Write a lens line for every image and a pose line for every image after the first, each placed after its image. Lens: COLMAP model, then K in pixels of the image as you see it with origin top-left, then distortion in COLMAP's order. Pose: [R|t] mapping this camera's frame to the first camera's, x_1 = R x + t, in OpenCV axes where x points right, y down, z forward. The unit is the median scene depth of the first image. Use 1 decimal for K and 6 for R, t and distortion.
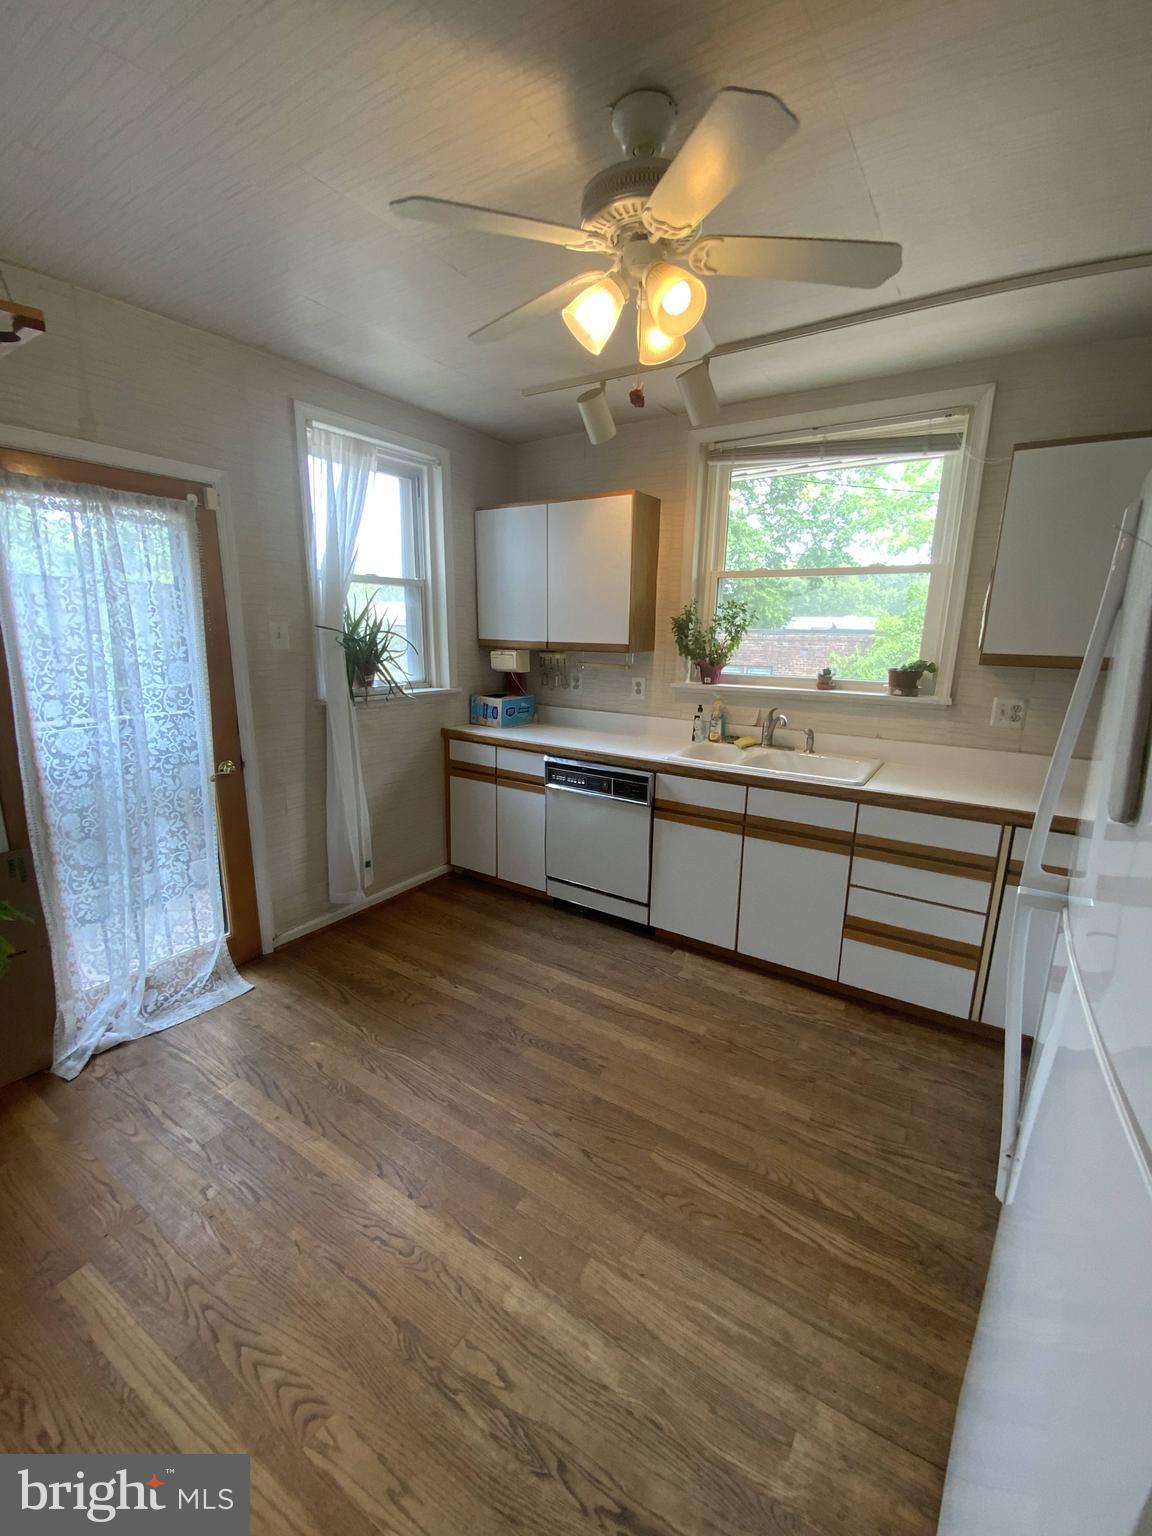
lens RADIAL K [[628.9, 0, 573.8], [0, 628.9, 767.1], [0, 0, 1]] dist [0.030995, -0.020226]
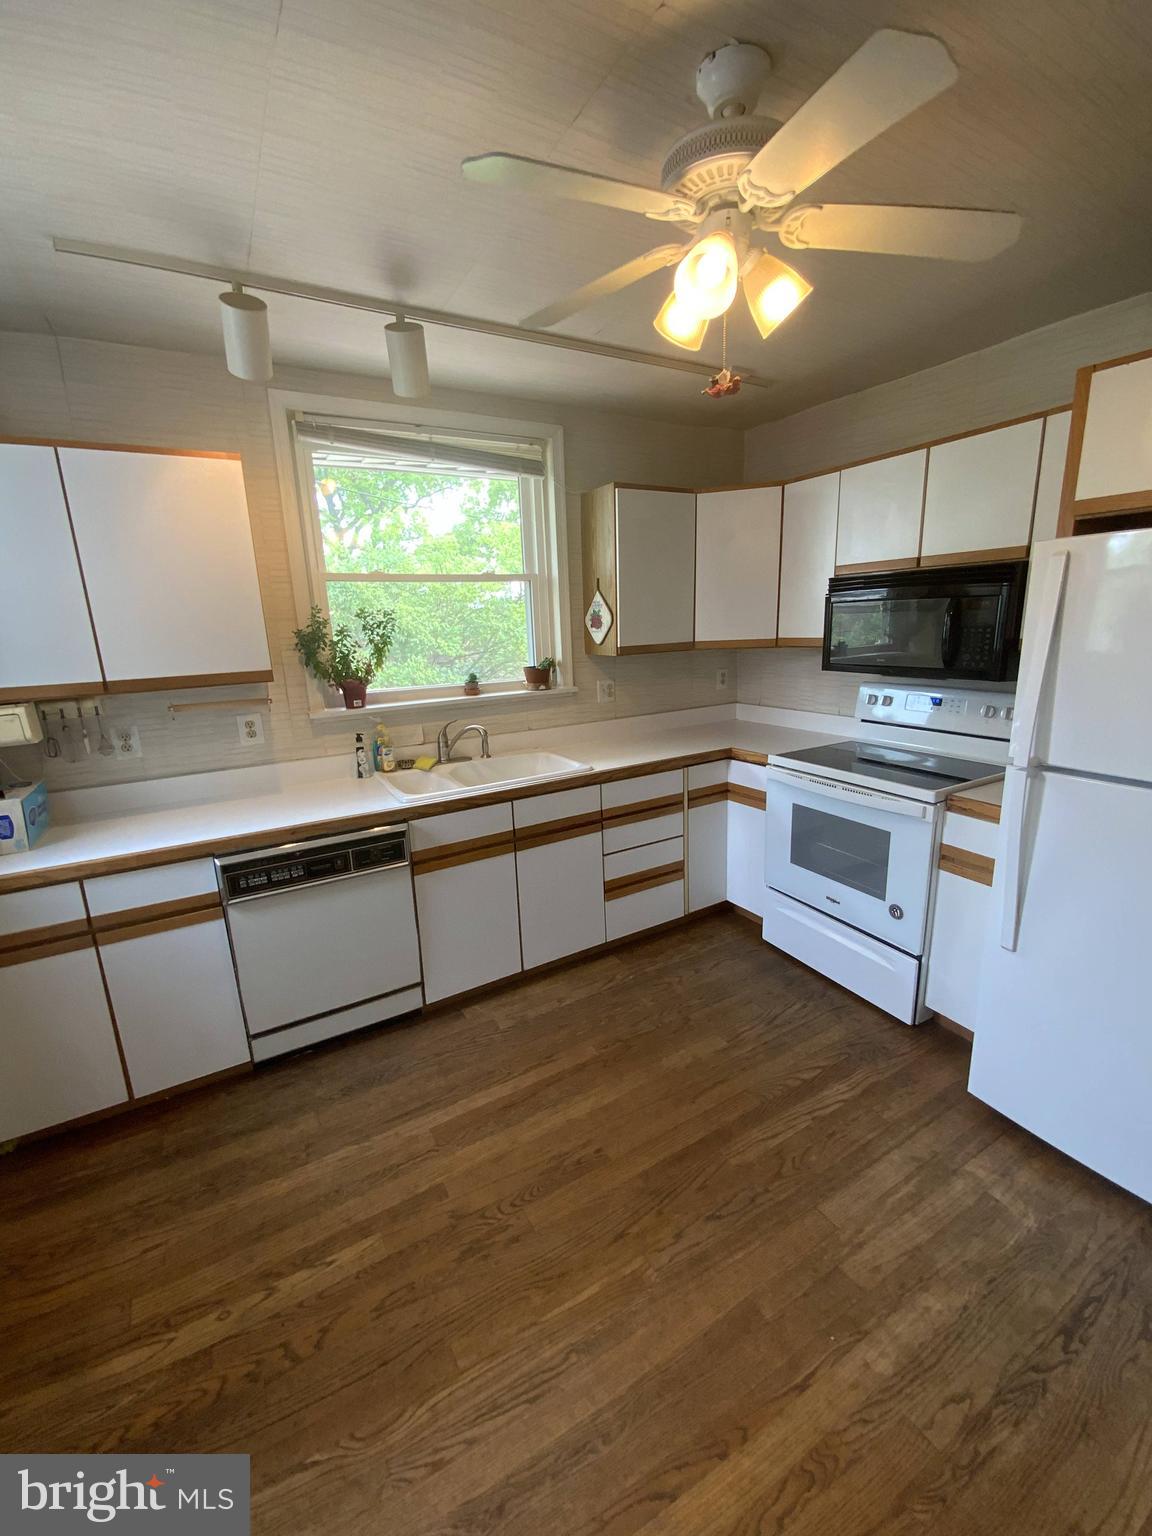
lens RADIAL K [[628.9, 0, 573.8], [0, 628.9, 767.1], [0, 0, 1]] dist [0.030995, -0.020226]
pose [[0.449459, -0.236324, 0.861474, -0.482000], [0.241601, 0.960590, 0.137463, -0.125020], [-0.860009, 0.146349, 0.488841, 0.437293]]
